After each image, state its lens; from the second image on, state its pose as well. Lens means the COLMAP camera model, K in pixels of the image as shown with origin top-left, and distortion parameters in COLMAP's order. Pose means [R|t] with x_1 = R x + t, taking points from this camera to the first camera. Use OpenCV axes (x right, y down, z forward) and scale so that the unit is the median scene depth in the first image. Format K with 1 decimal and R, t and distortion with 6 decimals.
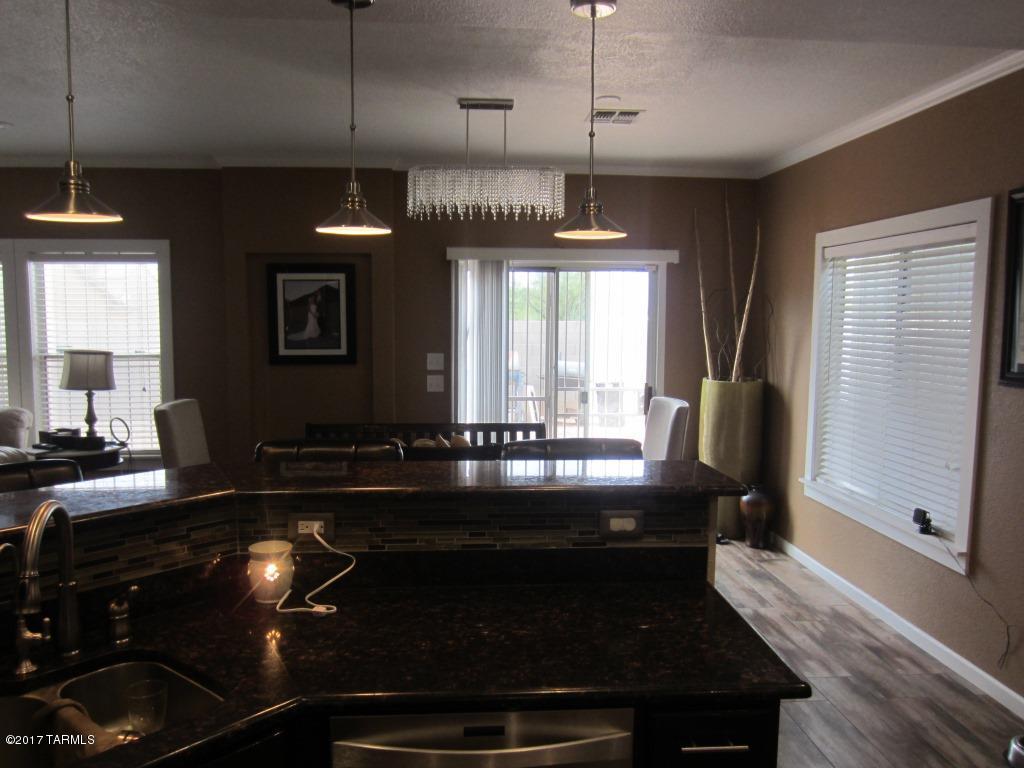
lens RADIAL K [[826.6, 0, 509.0], [0, 826.6, 382.9], [0, 0, 1]] dist [-0.004832, -0.003792]
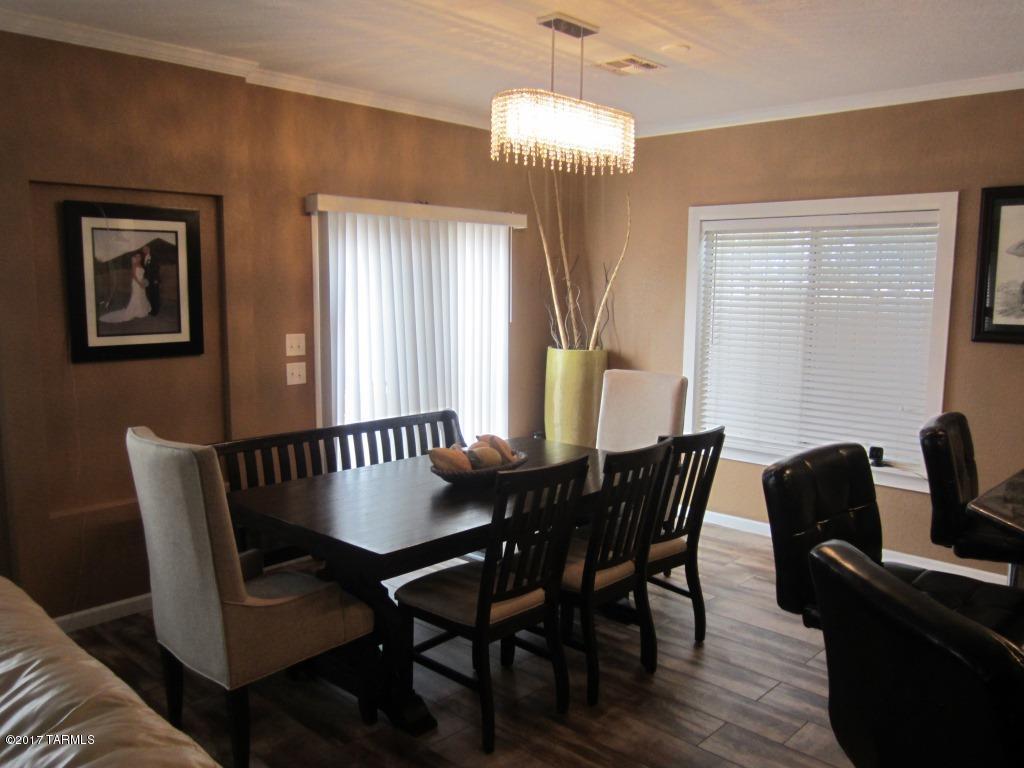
lens RADIAL K [[826.6, 0, 510.8], [0, 826.6, 387.2], [0, 0, 1]] dist [-0.004832, -0.003792]
pose [[0.745254, -0.082748, 0.661626, -0.460530], [0.050834, 0.996433, 0.067363, -0.028639], [-0.664840, -0.016570, 0.746802, 0.306308]]
